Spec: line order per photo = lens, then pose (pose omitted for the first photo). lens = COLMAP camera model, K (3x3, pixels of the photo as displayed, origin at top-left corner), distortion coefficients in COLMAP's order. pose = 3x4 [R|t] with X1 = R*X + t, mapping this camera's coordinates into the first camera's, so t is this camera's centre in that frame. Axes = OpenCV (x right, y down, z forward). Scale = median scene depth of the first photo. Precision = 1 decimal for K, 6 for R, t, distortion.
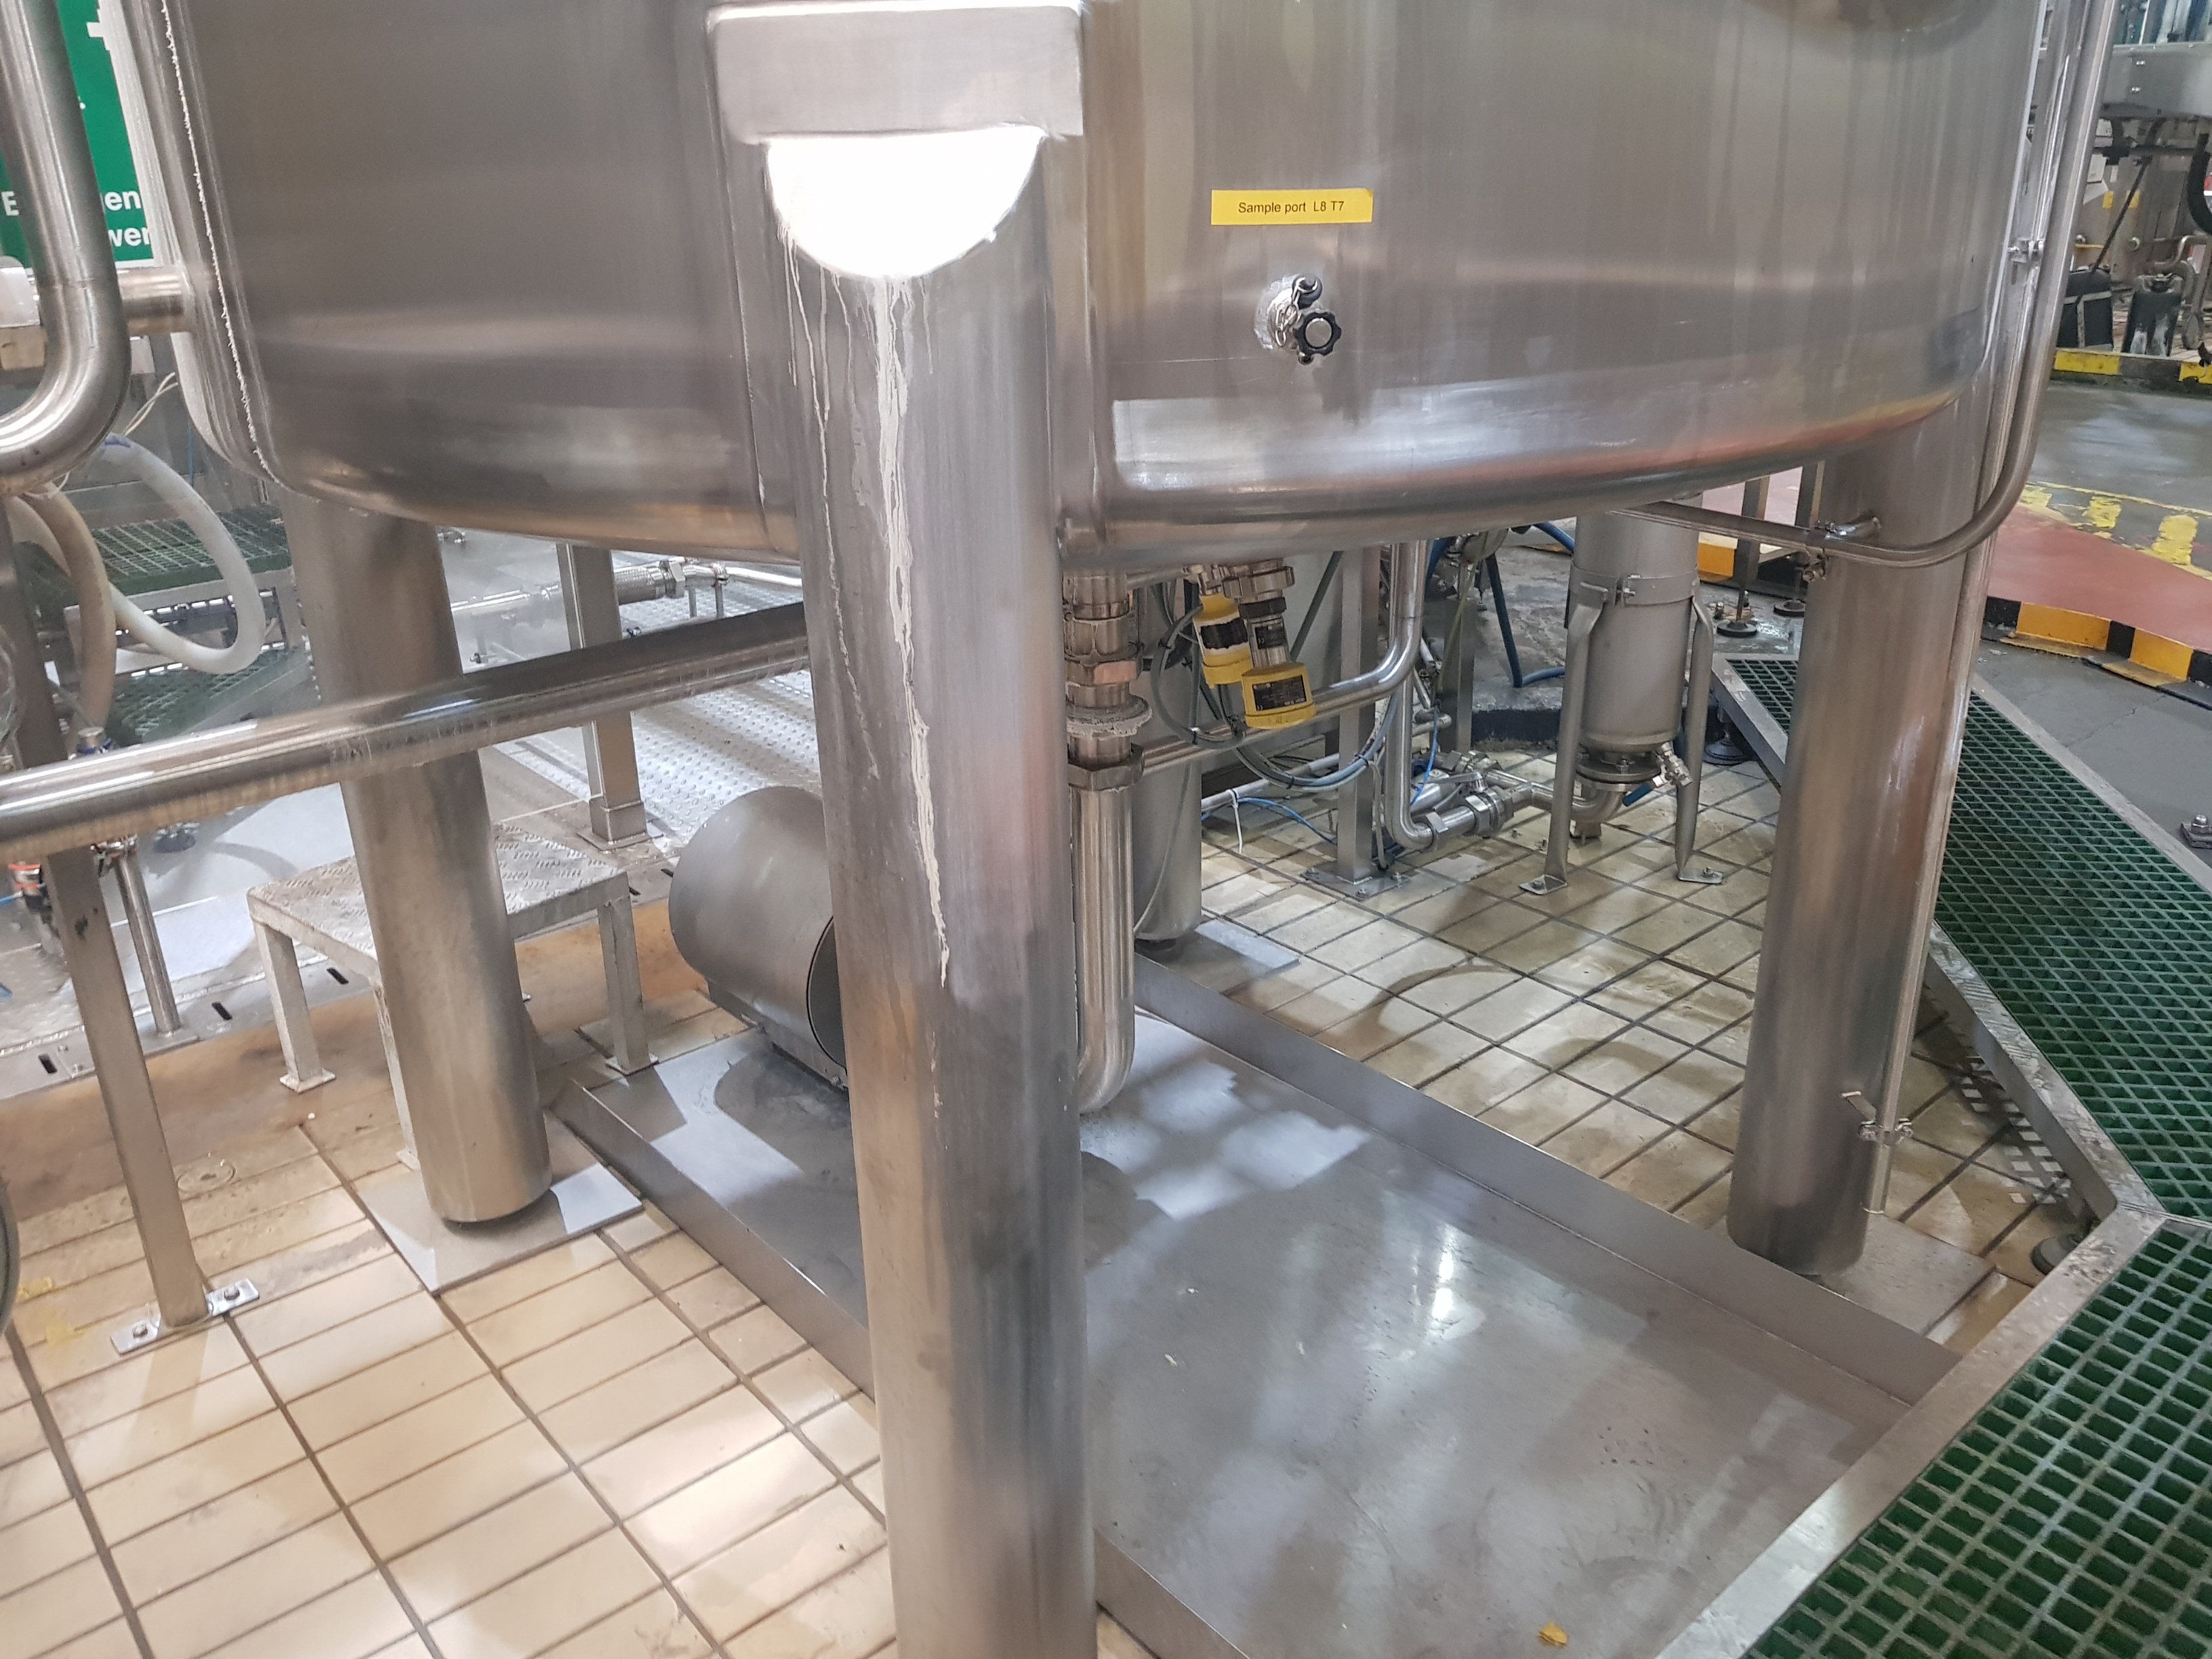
lens RADIAL K [[1733.1, 0, 1102.3], [0, 1733.1, 840.2], [0, 0, 1]] dist [0.059497, -0.080078]
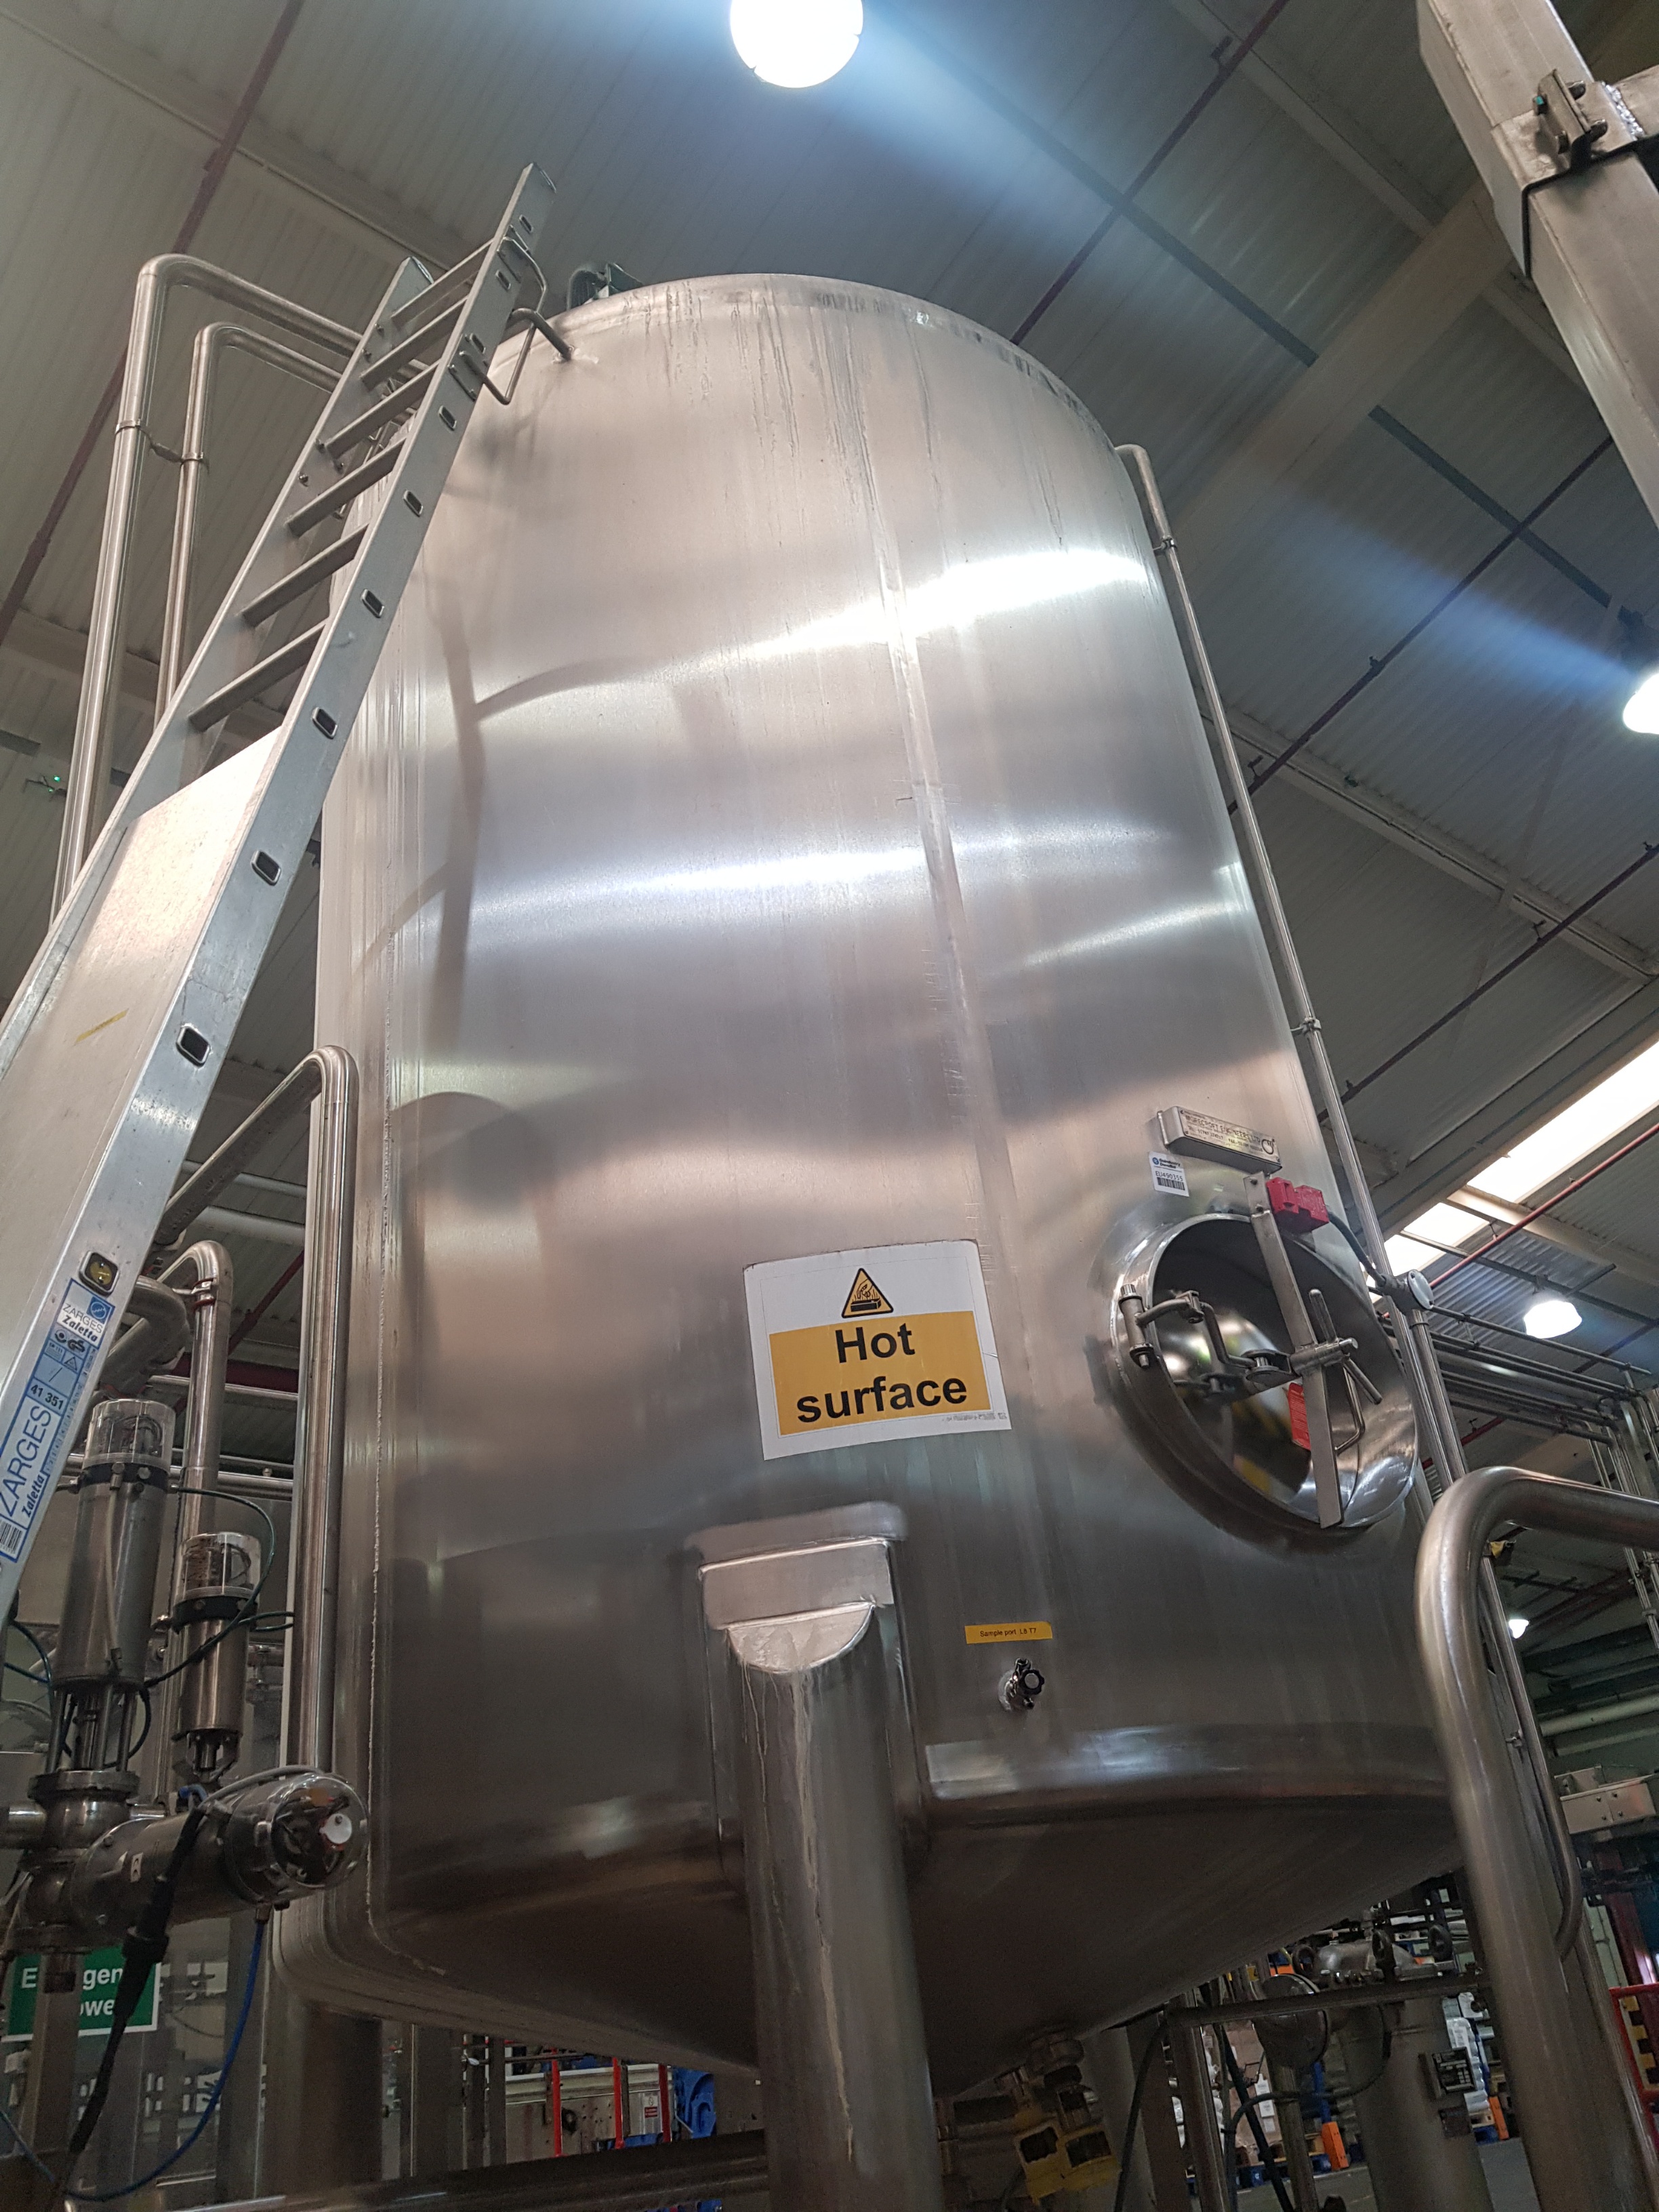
lens RADIAL K [[1733.1, 0, 841.0], [0, 1733.1, 1119.0], [0, 0, 1]] dist [0.059497, -0.080078]
pose [[0.996081, -0.084782, 0.025206, -0.067934], [0.072158, 0.614097, -0.785925, 0.728289], [0.051154, 0.784664, 0.617807, -0.575272]]
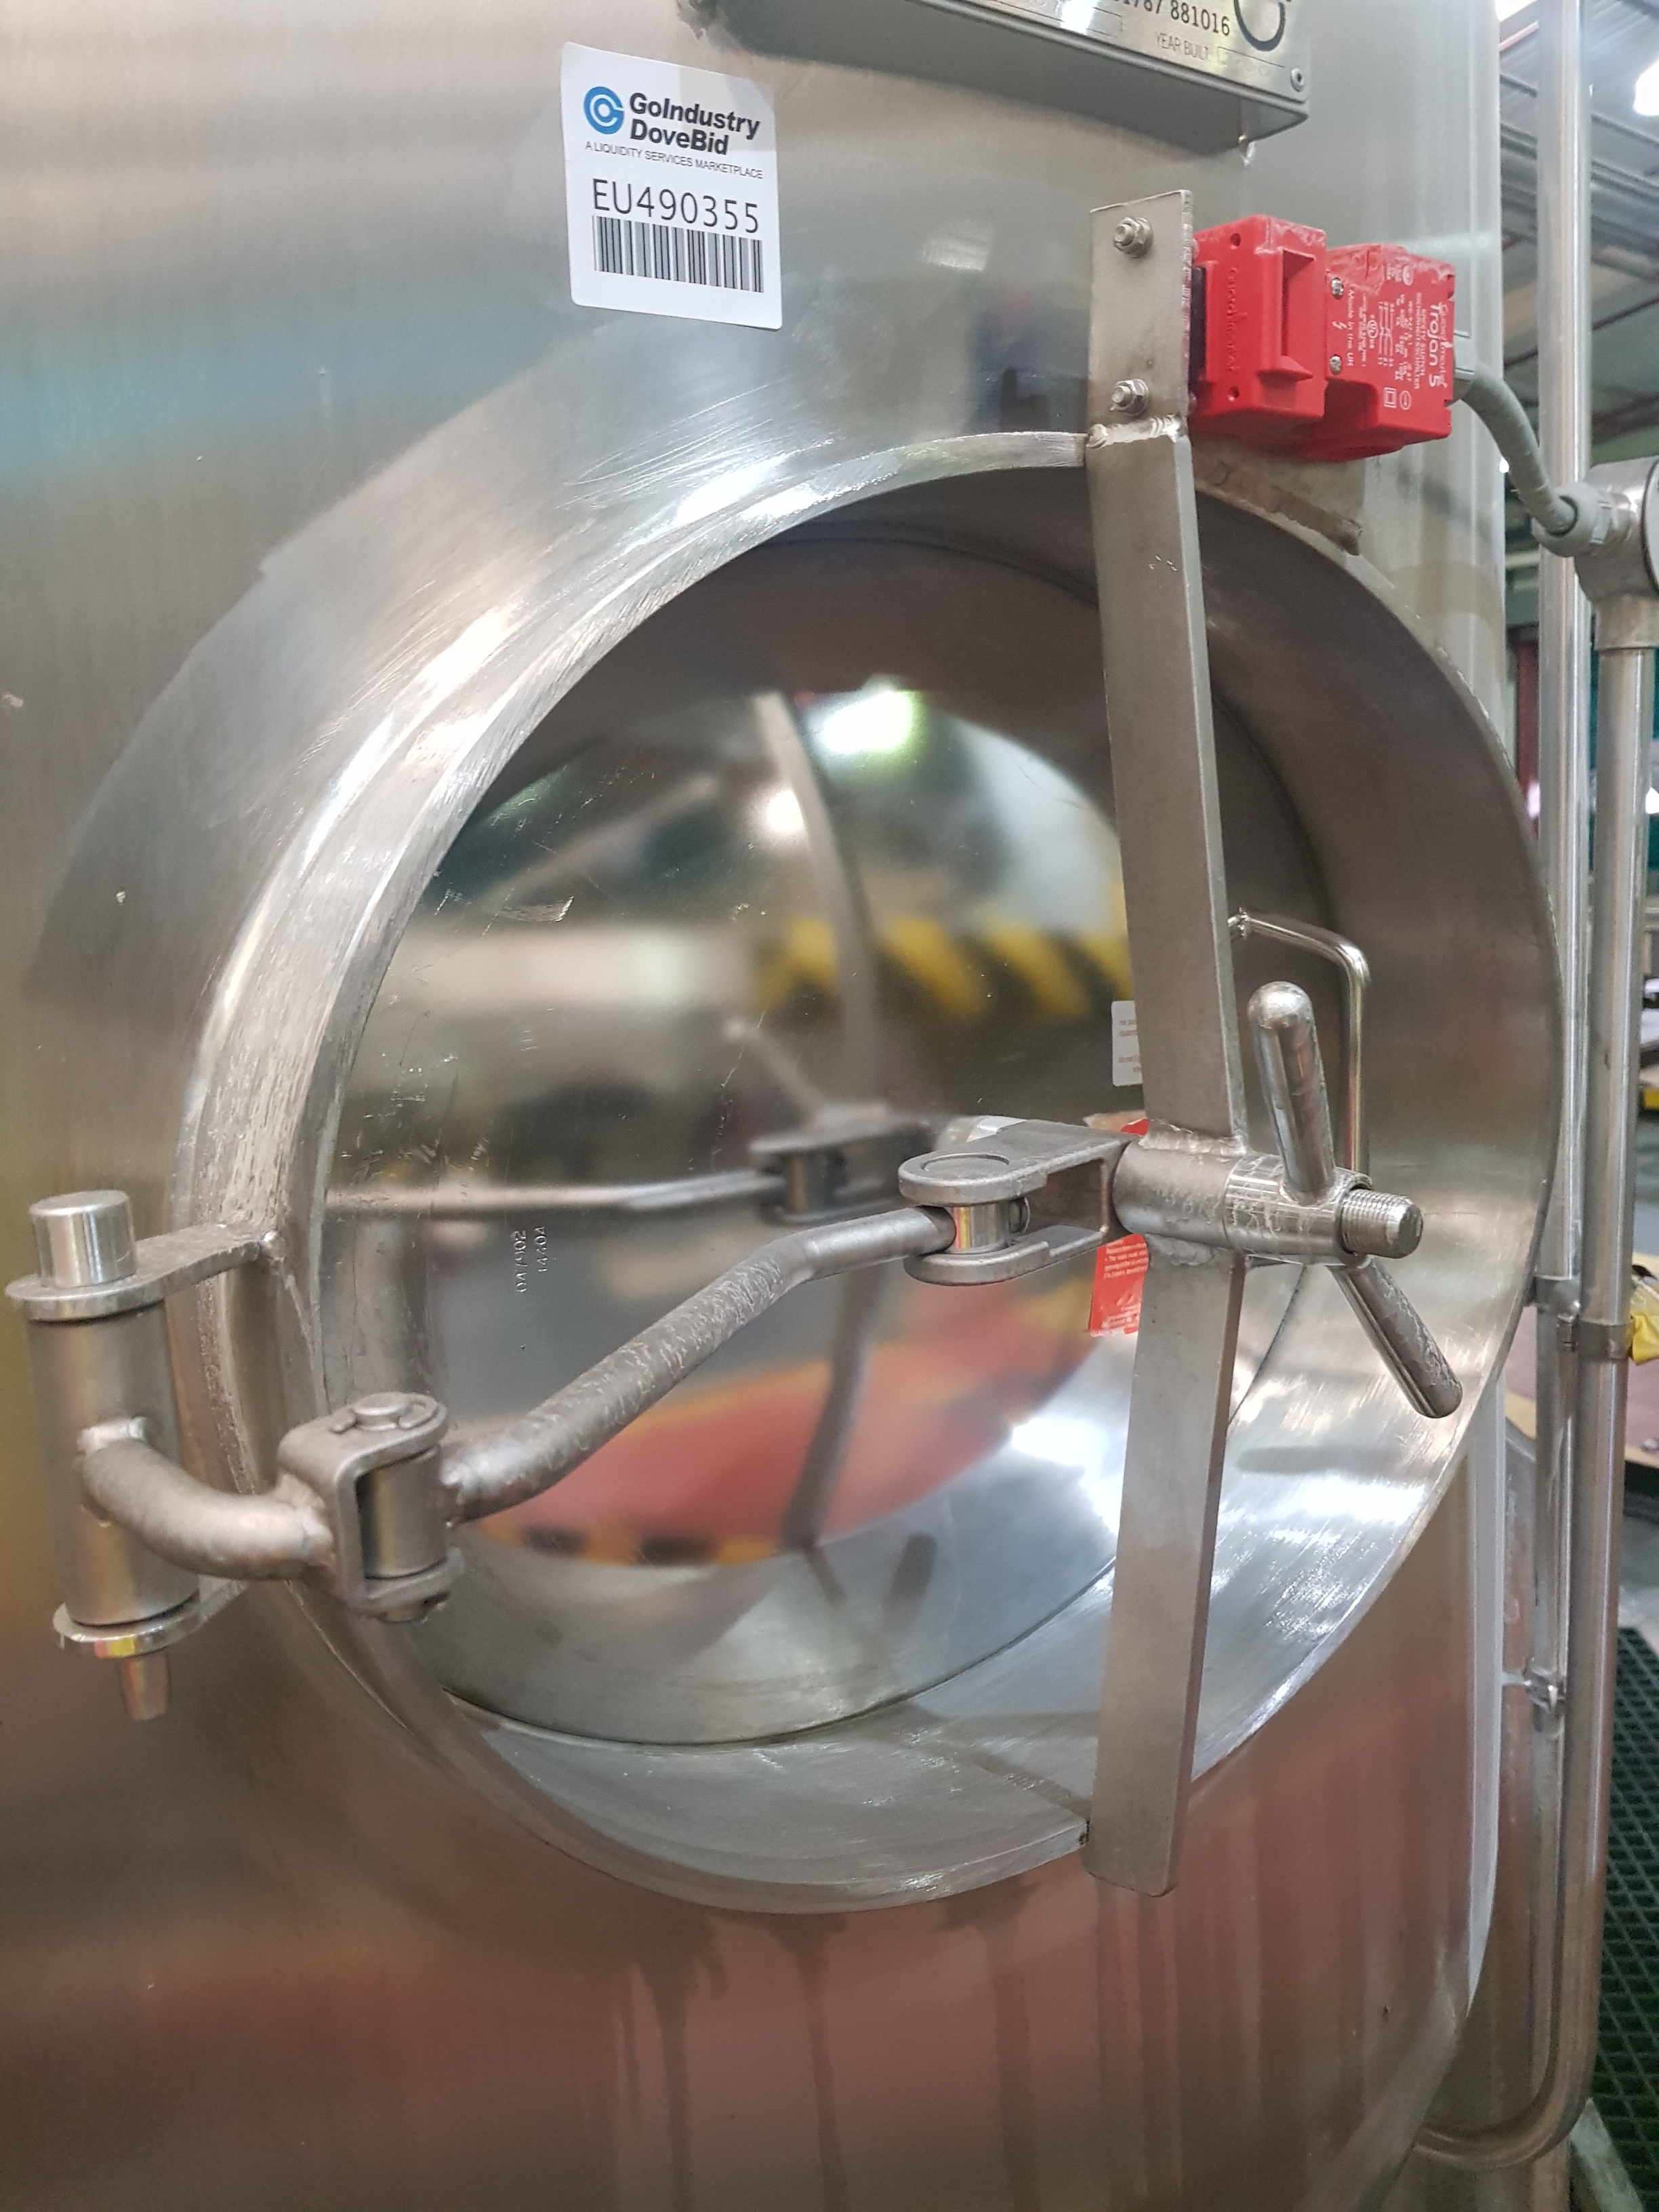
lens RADIAL K [[1733.1, 0, 839.3], [0, 1733.1, 1117.6], [0, 0, 1]] dist [0.059497, -0.080078]
pose [[0.999270, -0.038157, -0.001744, 0.424727], [0.036757, 0.973027, -0.227744, -0.616734], [0.010387, 0.227514, 0.973719, 0.504715]]
